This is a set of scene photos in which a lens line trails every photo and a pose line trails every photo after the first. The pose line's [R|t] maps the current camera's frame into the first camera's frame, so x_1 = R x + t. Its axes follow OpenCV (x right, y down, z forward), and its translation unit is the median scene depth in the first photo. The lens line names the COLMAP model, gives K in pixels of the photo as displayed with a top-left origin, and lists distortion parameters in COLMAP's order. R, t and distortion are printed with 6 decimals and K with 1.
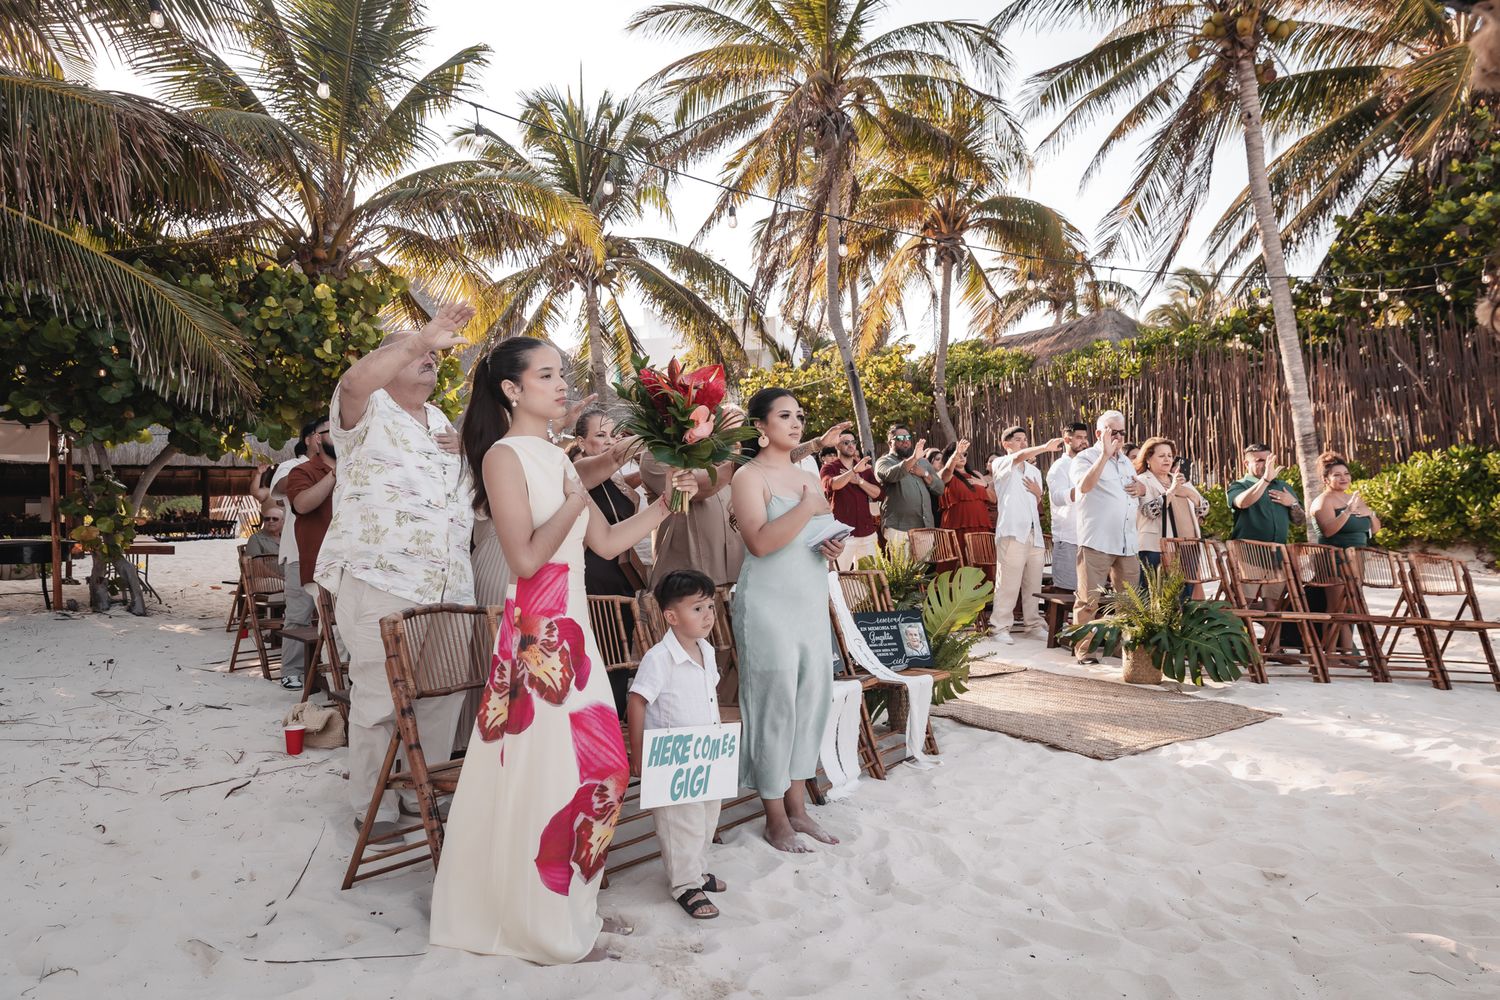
lens RADIAL K [[1007.8, 0, 750.9], [0, 1007.8, 520.7], [0, 0, 1]] dist [0.001798, -0.003574]
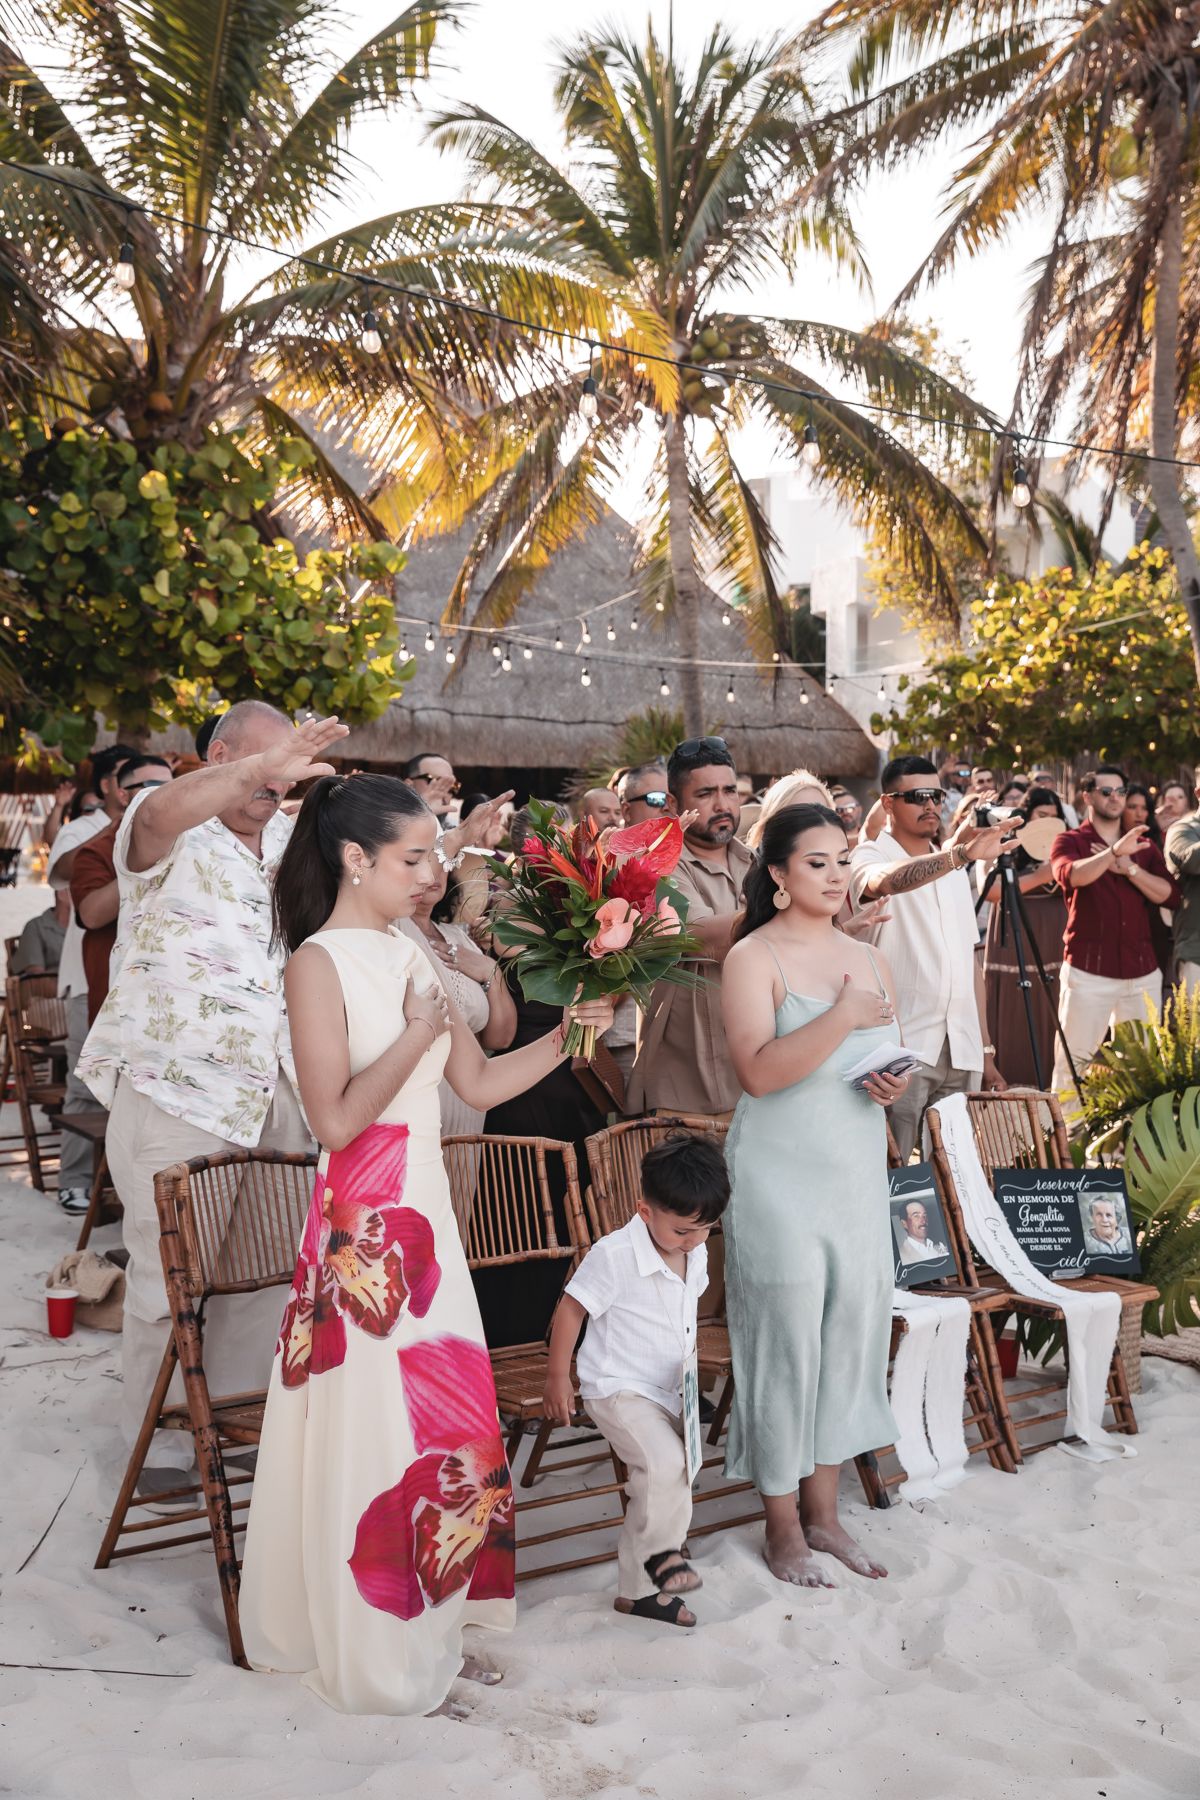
lens RADIAL K [[2152.2, 0, 600.0], [0, 2152.2, 900.0], [0, 0, 1]] dist [-0.034486, 0.001285]
pose [[0.976612, 0.040030, -0.211249, 0.136656], [-0.033570, 0.998855, 0.034078, -0.091439], [0.212372, -0.026189, 0.976838, -0.204076]]
